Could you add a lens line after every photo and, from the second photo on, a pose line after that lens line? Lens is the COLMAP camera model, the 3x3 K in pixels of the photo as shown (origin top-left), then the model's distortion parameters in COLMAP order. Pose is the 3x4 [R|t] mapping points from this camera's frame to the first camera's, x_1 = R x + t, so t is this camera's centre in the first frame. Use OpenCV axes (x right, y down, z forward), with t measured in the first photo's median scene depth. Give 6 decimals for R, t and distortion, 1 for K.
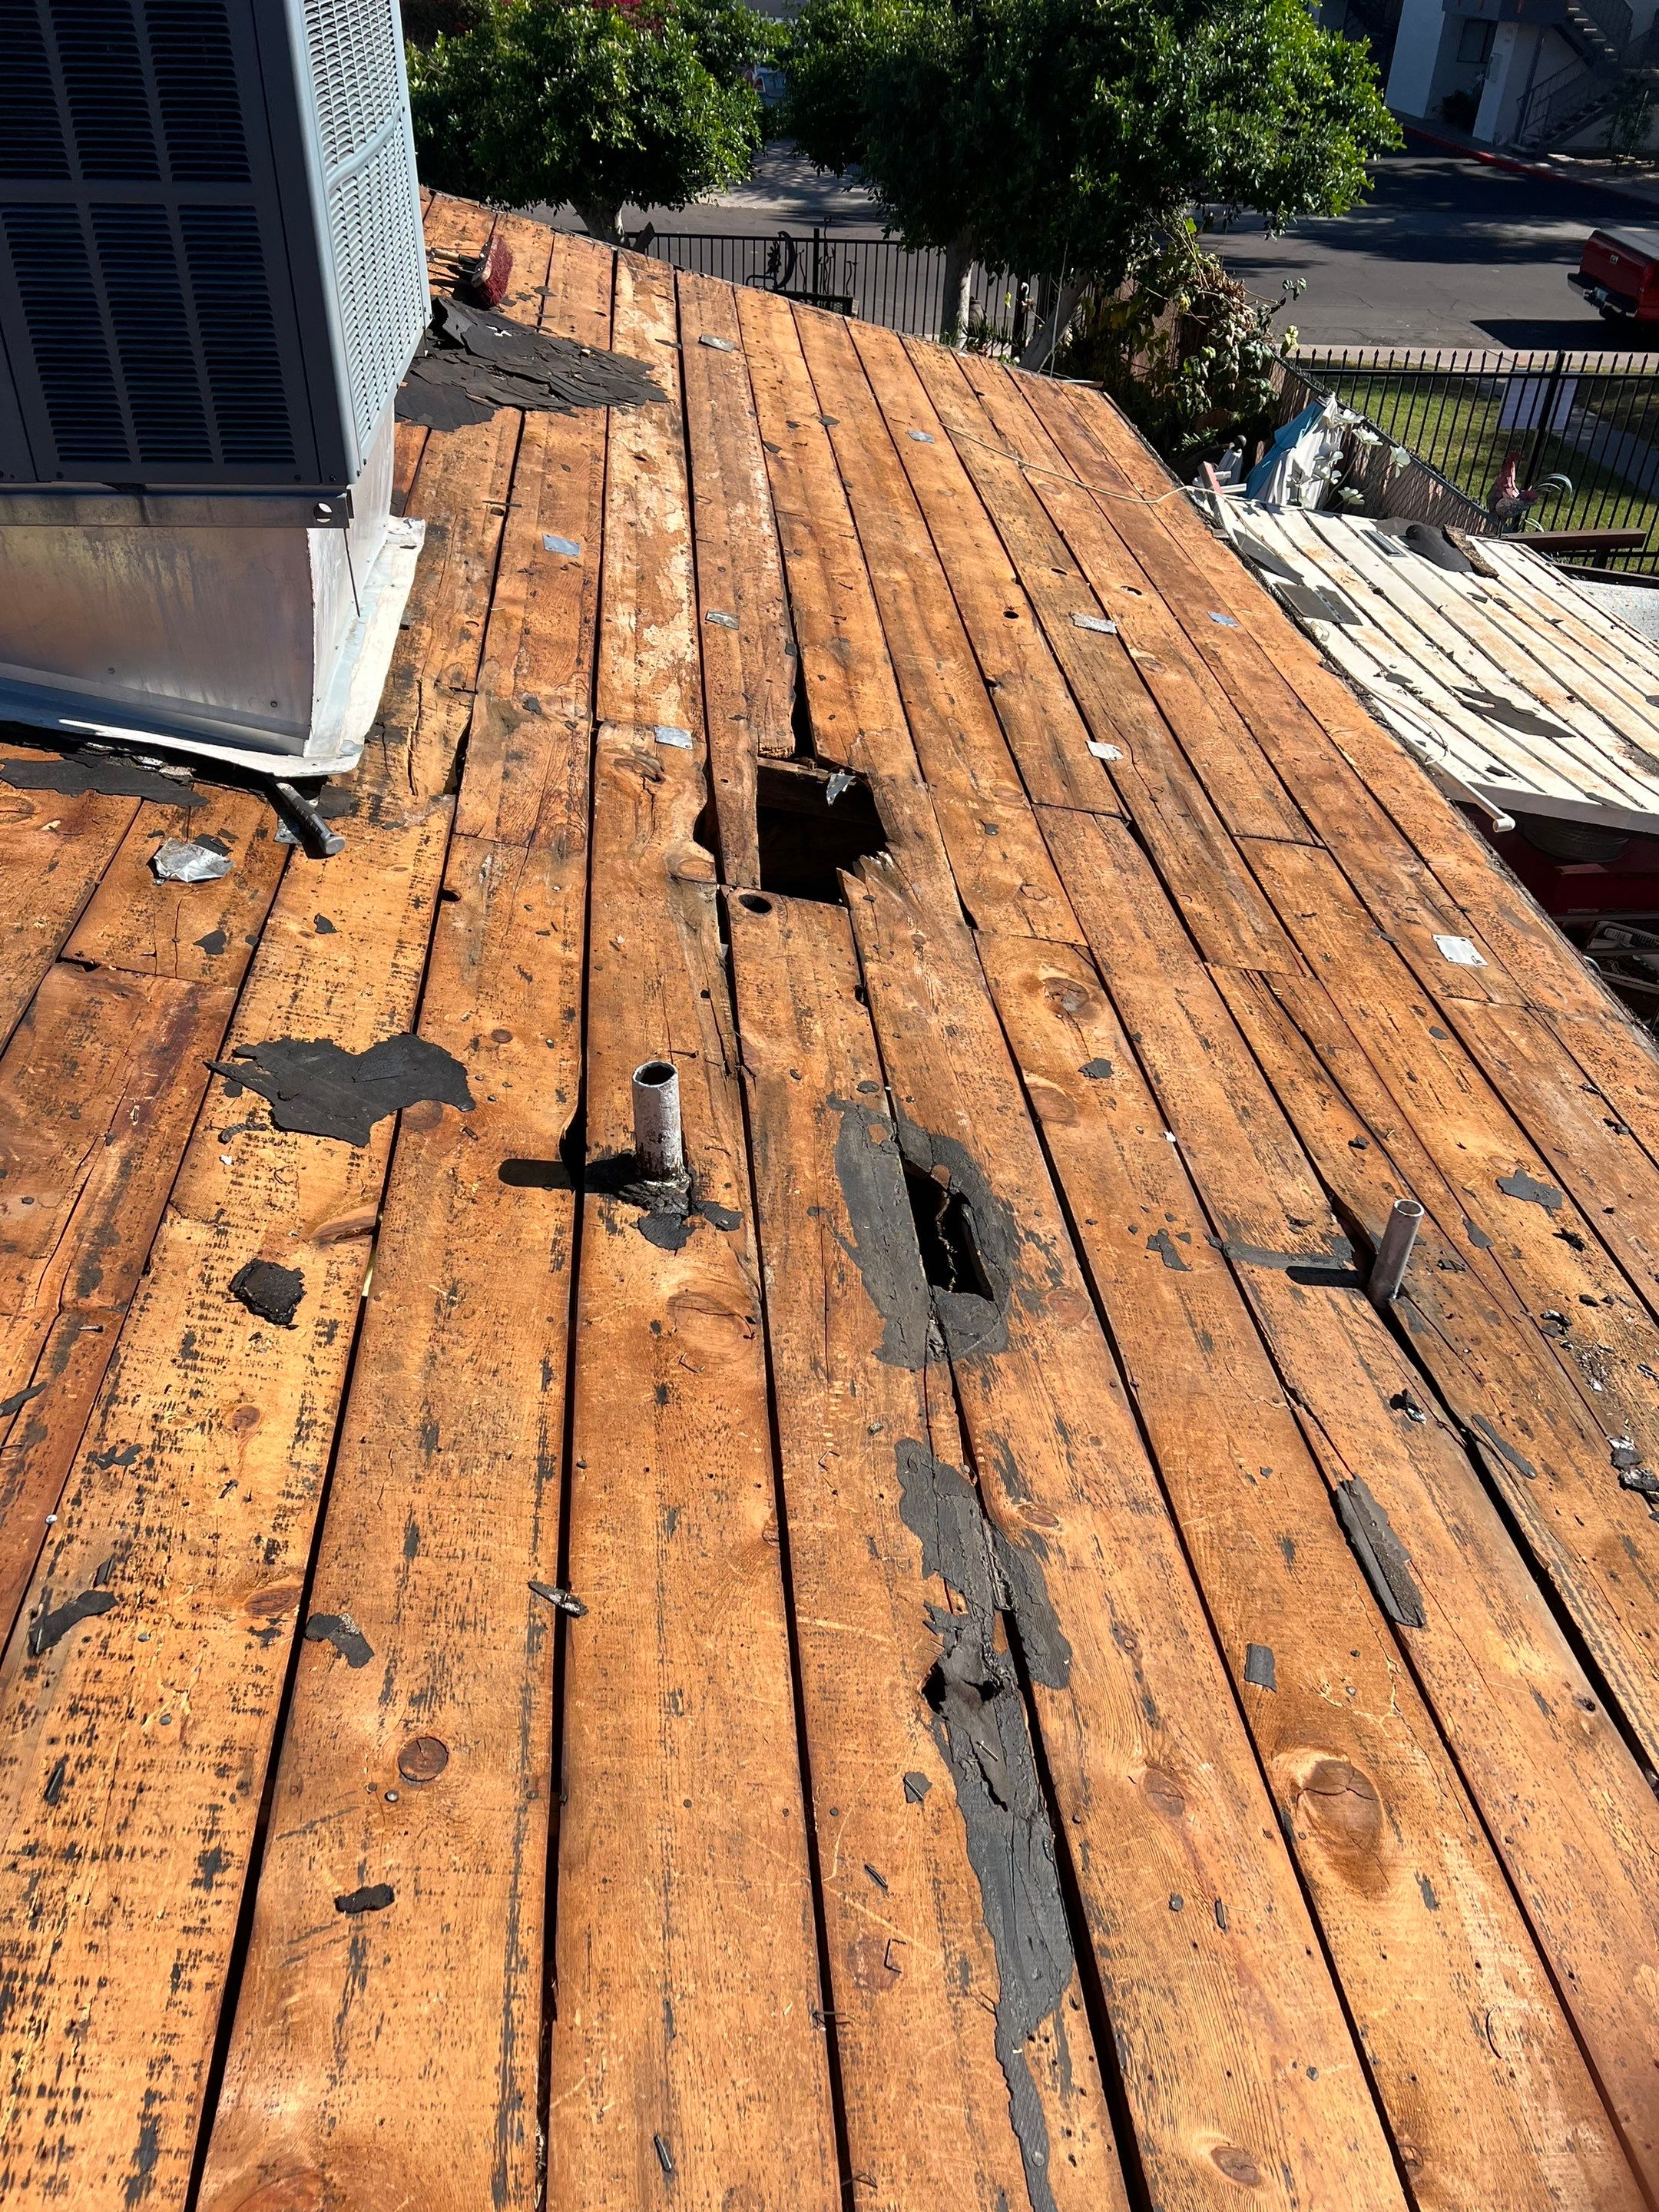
lens RADIAL K [[1655.5, 0, 829.5], [0, 1655.5, 1106.0], [0, 0, 1]] dist [0.007699, -0.006283]
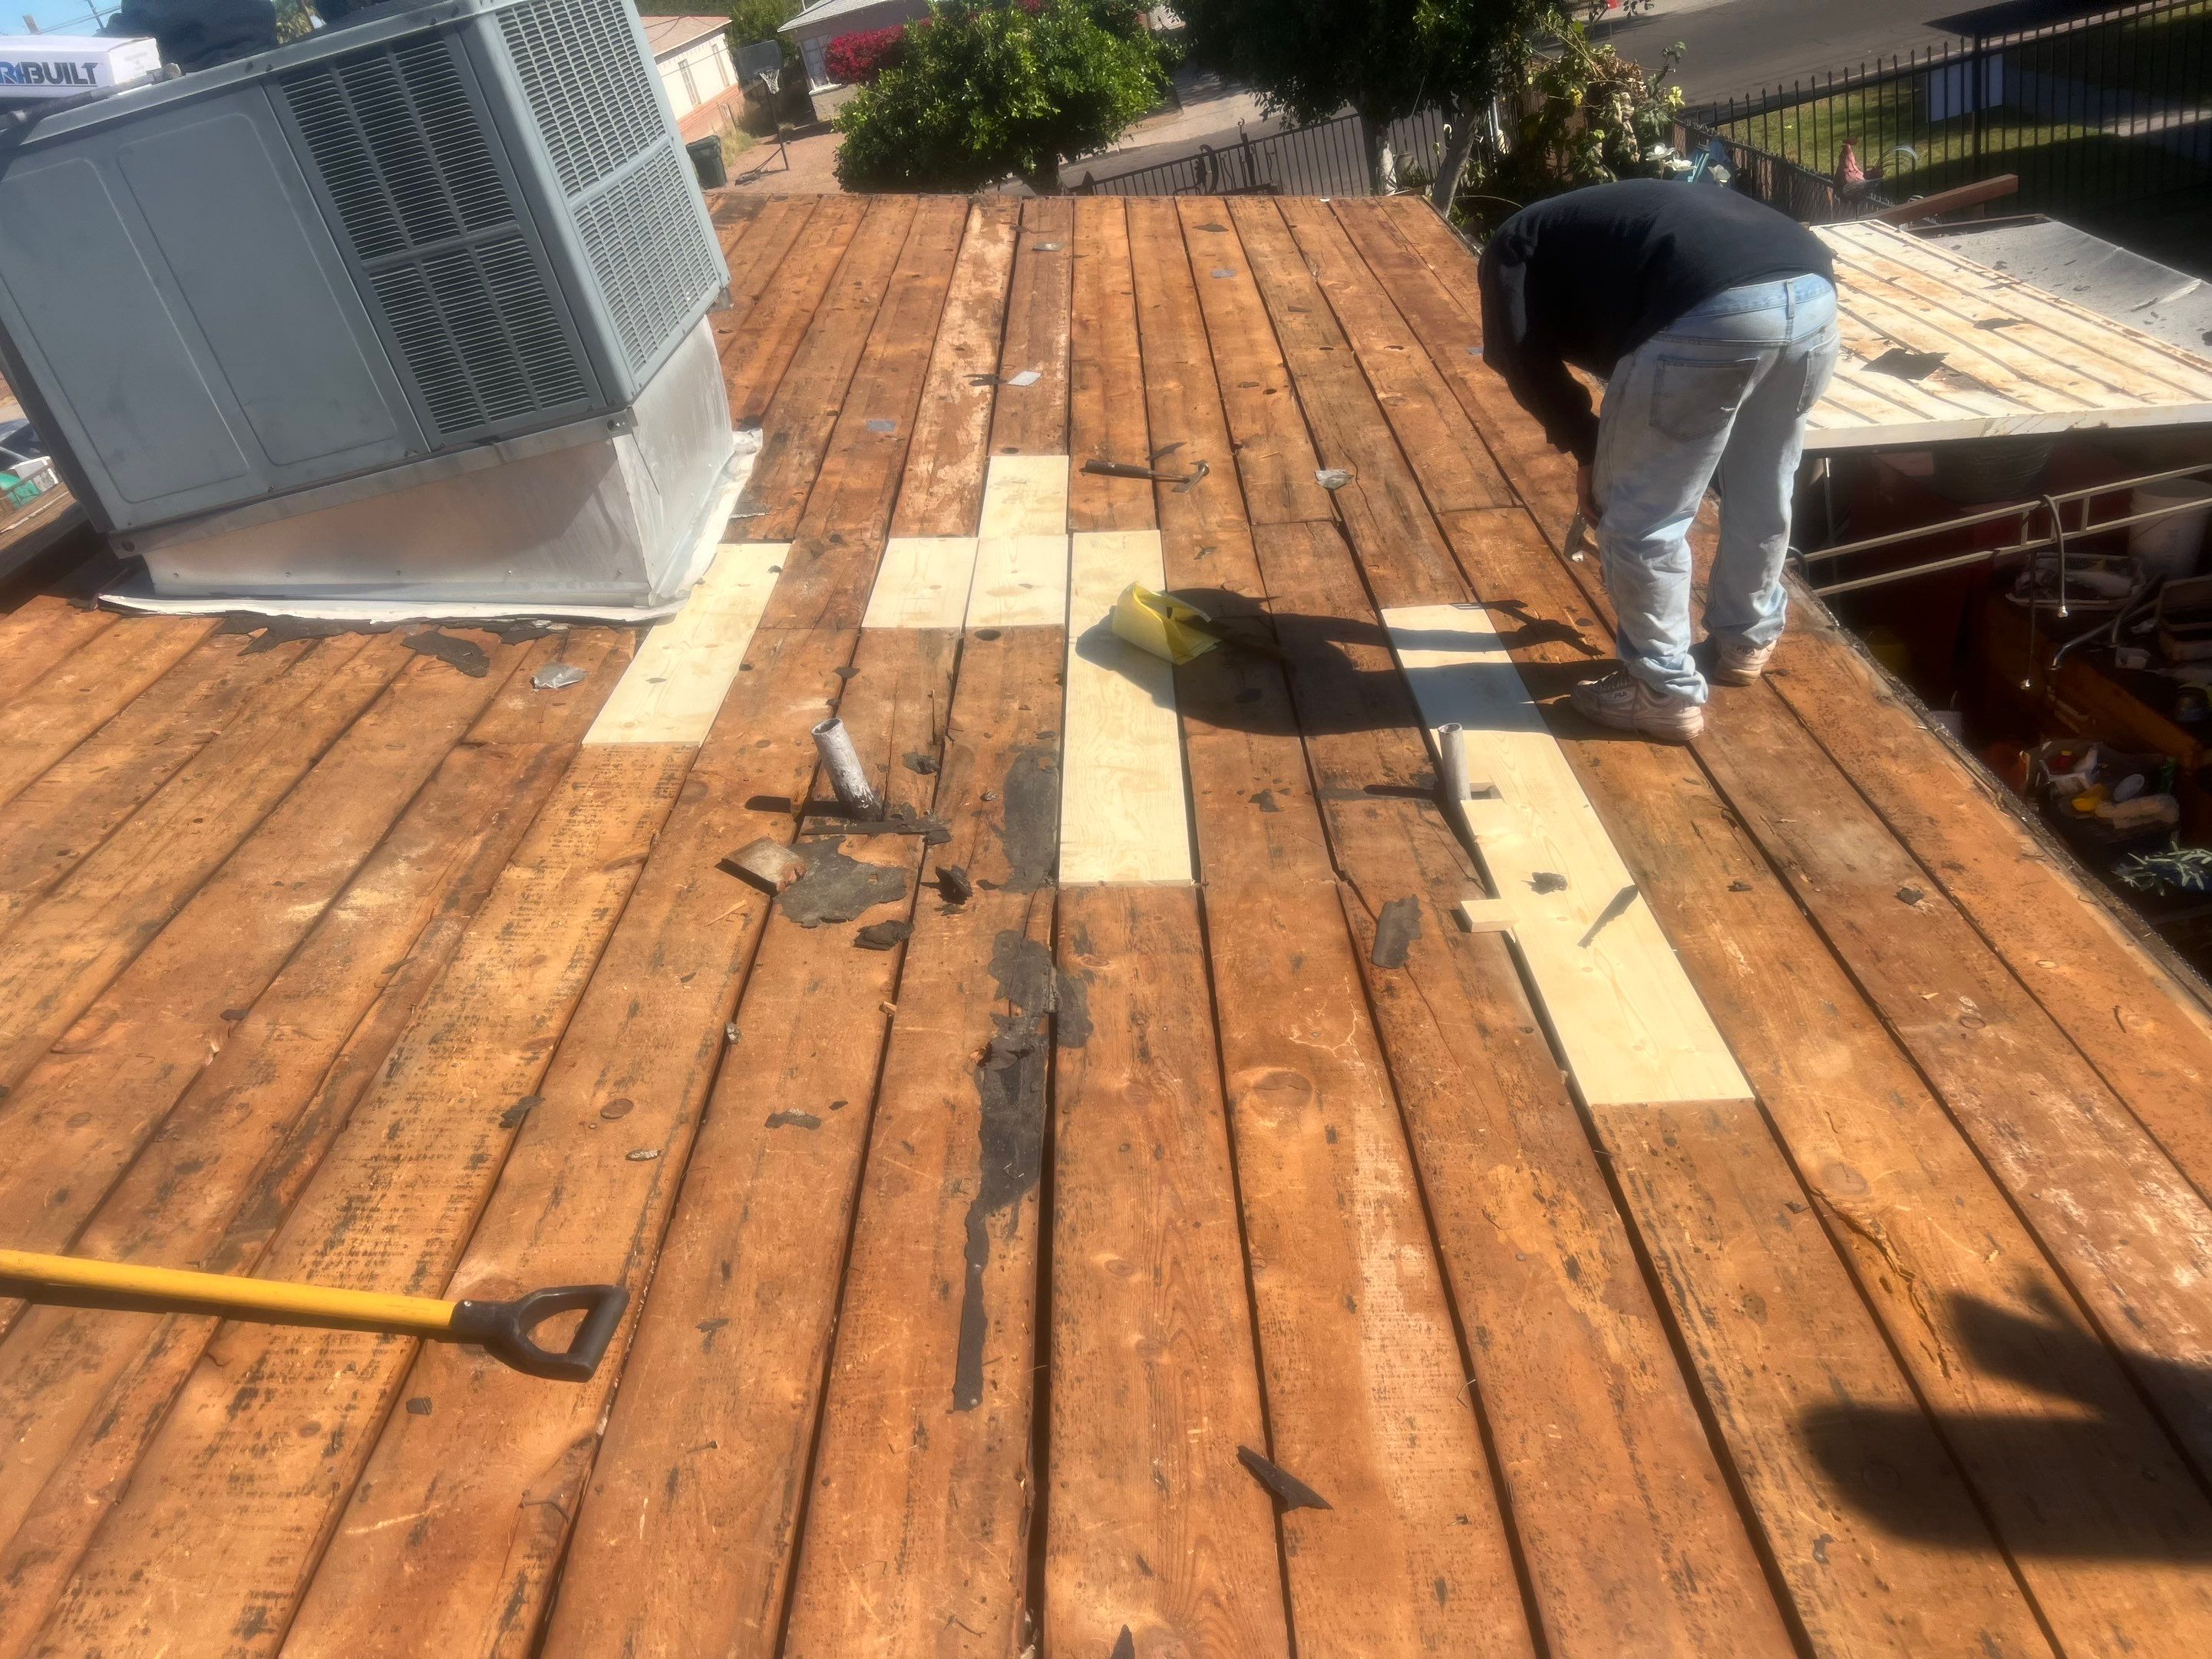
lens RADIAL K [[1710.0, 0, 1094.5], [0, 1710.0, 874.2], [0, 0, 1]] dist [0.026944, -0.040403]
pose [[0.954061, -0.186323, -0.234632, 0.244089], [0.162188, 0.979626, -0.118438, 0.179769], [0.251919, 0.074943, 0.964842, -0.184199]]
